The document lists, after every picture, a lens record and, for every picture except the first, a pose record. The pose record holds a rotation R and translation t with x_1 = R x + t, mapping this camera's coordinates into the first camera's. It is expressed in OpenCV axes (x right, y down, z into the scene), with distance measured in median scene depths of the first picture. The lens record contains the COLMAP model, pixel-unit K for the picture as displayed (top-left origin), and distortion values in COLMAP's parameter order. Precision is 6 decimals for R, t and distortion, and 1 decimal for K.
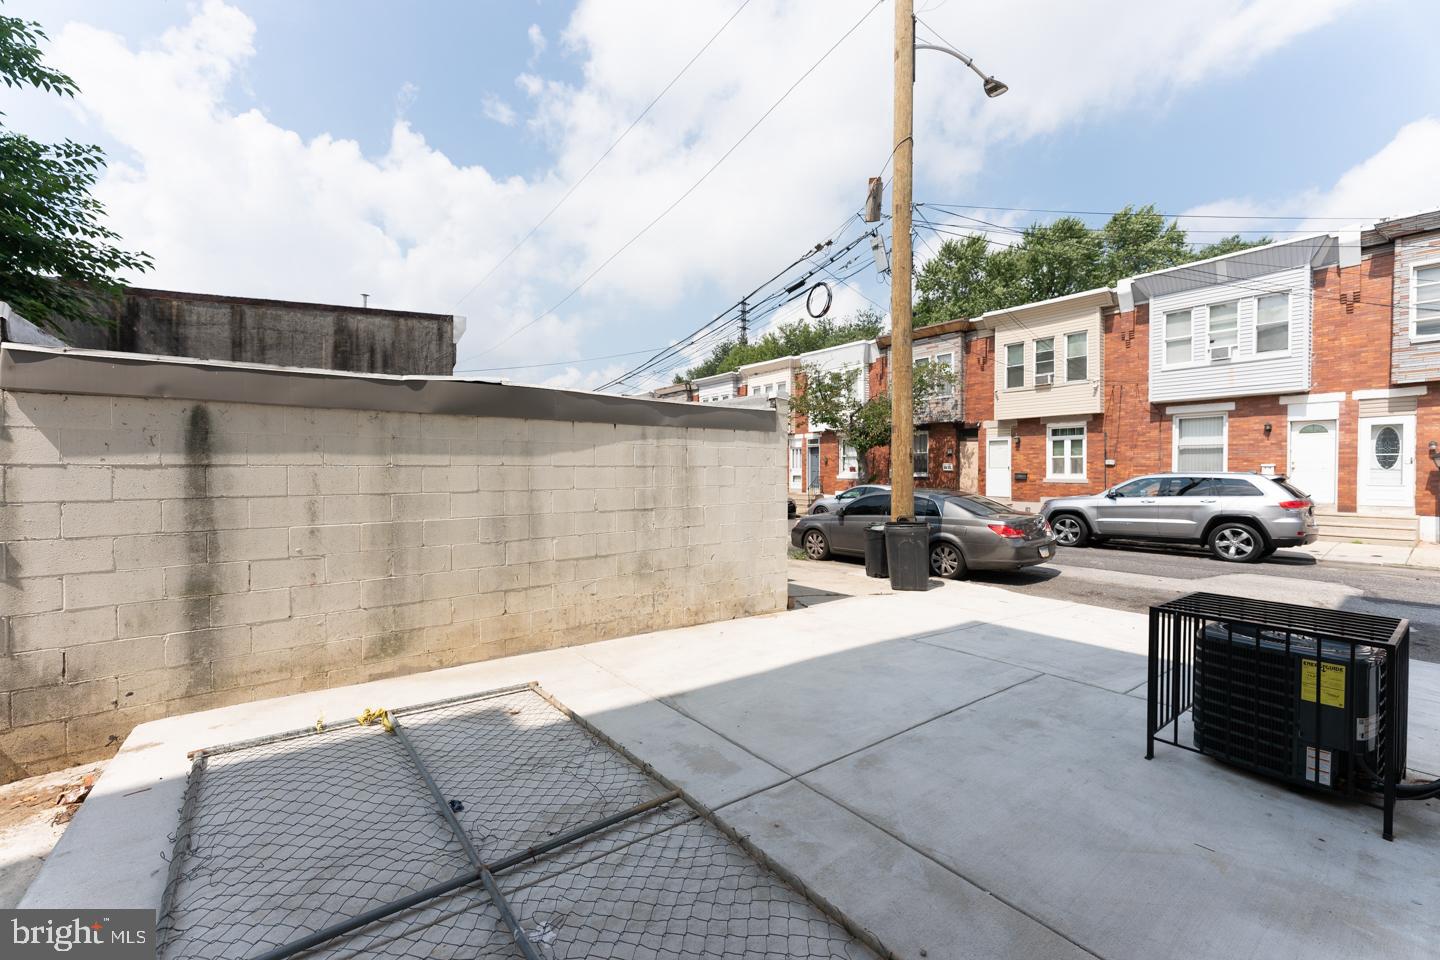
lens RADIAL K [[582.5, 0, 709.1], [0, 582.5, 479.0], [0, 0, 1]] dist [0.002139, -0.000883]
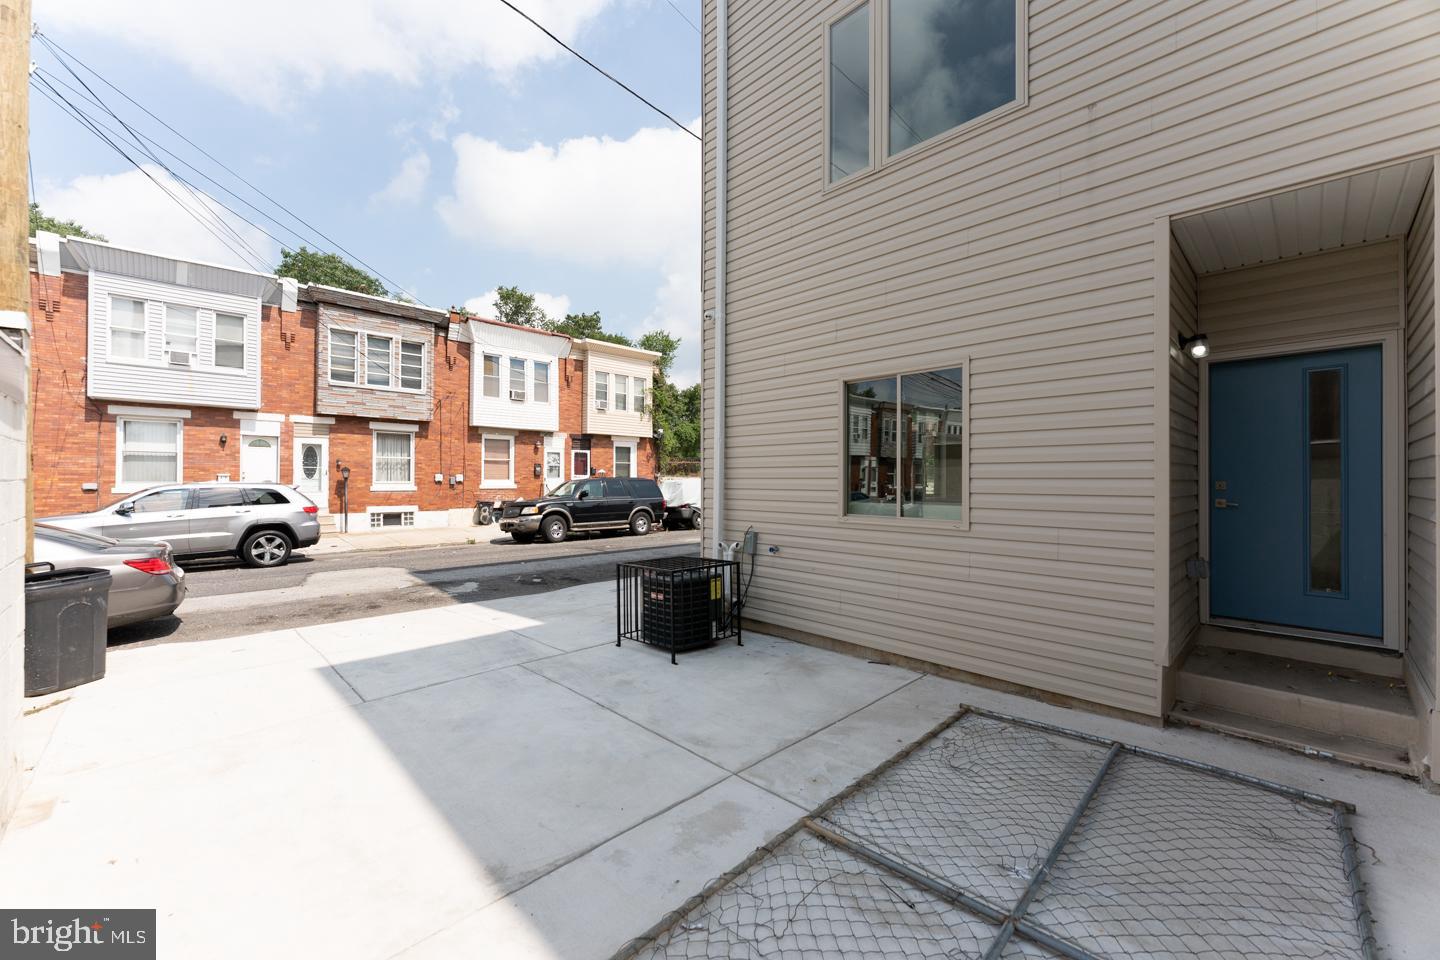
lens RADIAL K [[582.5, 0, 723.2], [0, 582.5, 474.3], [0, 0, 1]] dist [0.002139, -0.000883]
pose [[-0.143540, 0.008500, 0.989608, -0.236791], [0.009386, 0.999930, -0.007227, -0.009841], [-0.989600, 0.008251, -0.143610, 0.298196]]
